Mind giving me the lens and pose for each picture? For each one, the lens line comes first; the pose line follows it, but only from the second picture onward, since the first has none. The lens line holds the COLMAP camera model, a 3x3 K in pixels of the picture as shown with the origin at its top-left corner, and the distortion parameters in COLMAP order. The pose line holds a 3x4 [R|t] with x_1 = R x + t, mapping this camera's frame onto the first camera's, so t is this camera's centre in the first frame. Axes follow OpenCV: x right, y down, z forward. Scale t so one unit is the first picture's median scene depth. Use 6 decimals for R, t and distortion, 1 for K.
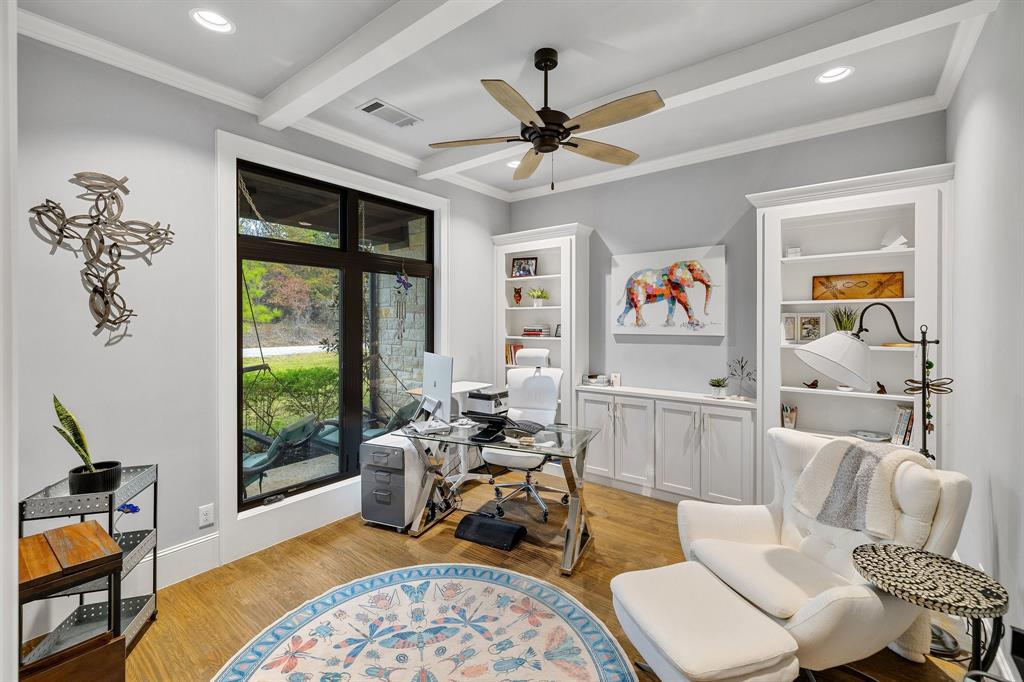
lens RADIAL K [[438.3, 0, 514.0], [0, 438.3, 319.1], [0, 0, 1]] dist [0.001184, 0.000091]
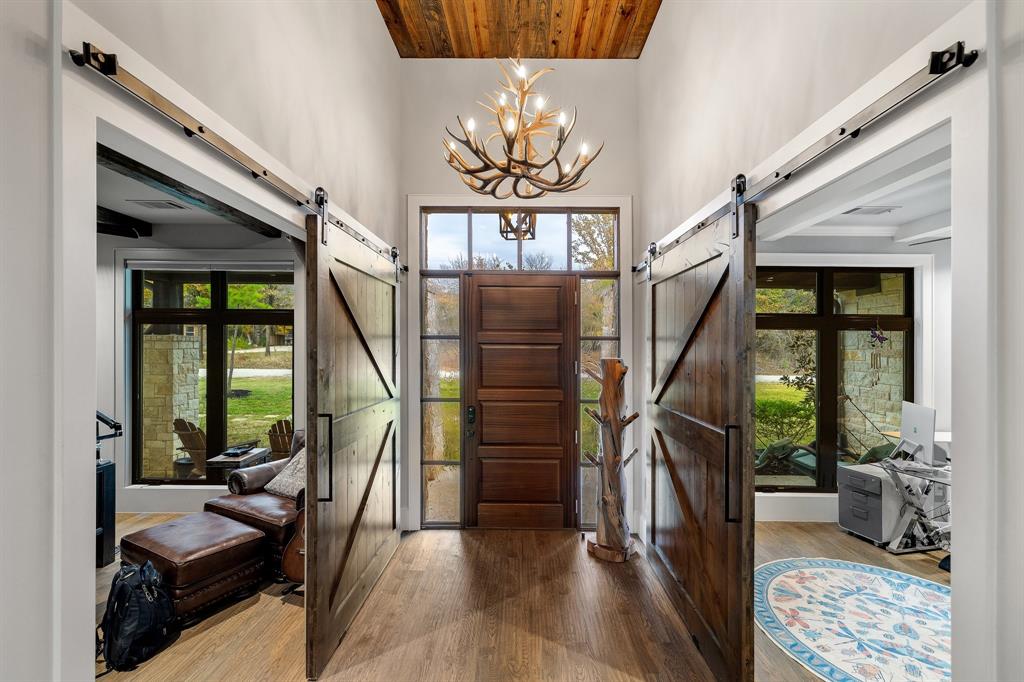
lens RADIAL K [[437.5, 0, 512.2], [0, 437.5, 343.9], [0, 0, 1]] dist [0.002198, 0.000274]
pose [[0.604294, -0.000404, -0.796761, 0.094192], [-0.000621, 0.999999, -0.000977, -0.073321], [0.796761, 0.001086, 0.604294, -0.520354]]
